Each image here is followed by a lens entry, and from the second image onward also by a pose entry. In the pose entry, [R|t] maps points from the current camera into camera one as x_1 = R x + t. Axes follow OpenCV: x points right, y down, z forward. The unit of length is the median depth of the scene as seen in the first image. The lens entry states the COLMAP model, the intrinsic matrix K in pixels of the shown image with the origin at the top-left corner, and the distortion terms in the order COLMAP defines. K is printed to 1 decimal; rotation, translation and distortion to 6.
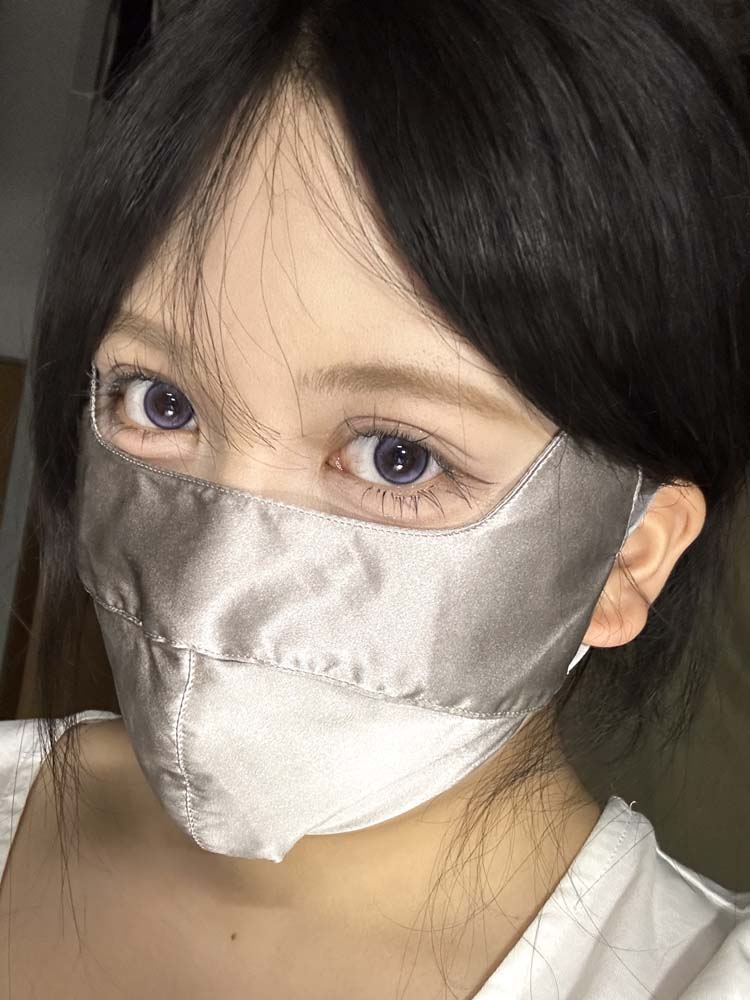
lens RADIAL K [[1018.9, 0, 330.6], [0, 1018.9, 466.4], [0, 0, 1]] dist [0.029100, 0.000000]
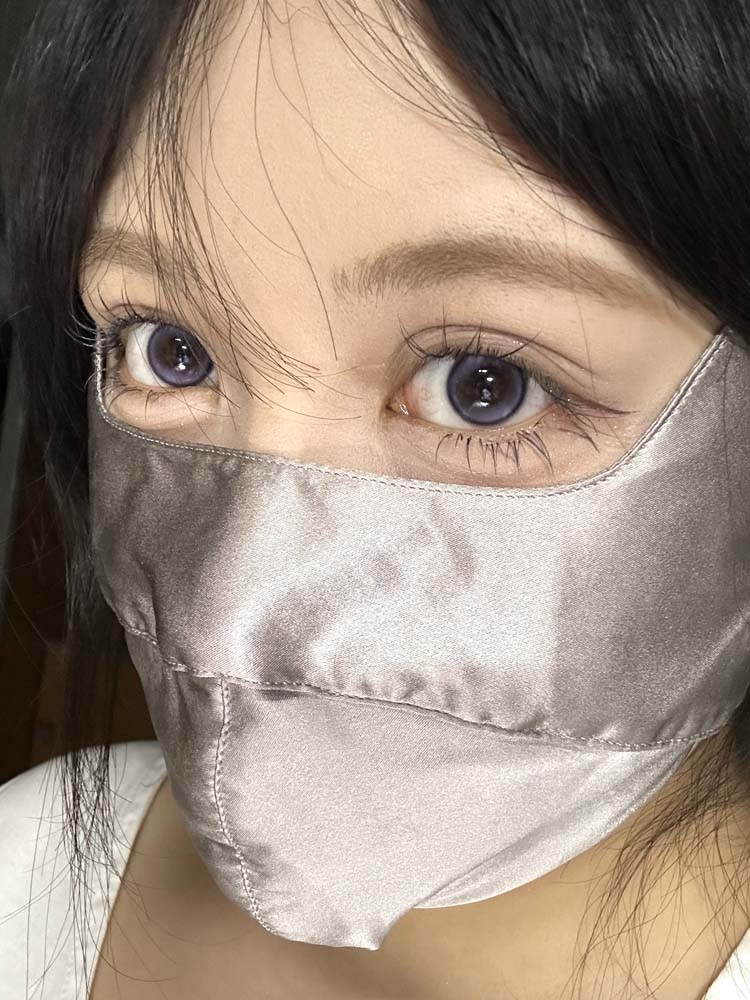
lens RADIAL K [[1018.9, 0, 361.4], [0, 1018.9, 516.9], [0, 0, 1]] dist [0.029100, 0.000000]
pose [[0.991879, -0.074877, -0.102810, 0.044533], [0.077424, 0.996777, 0.021006, 0.055007], [0.100906, -0.028796, 0.994479, 0.278914]]
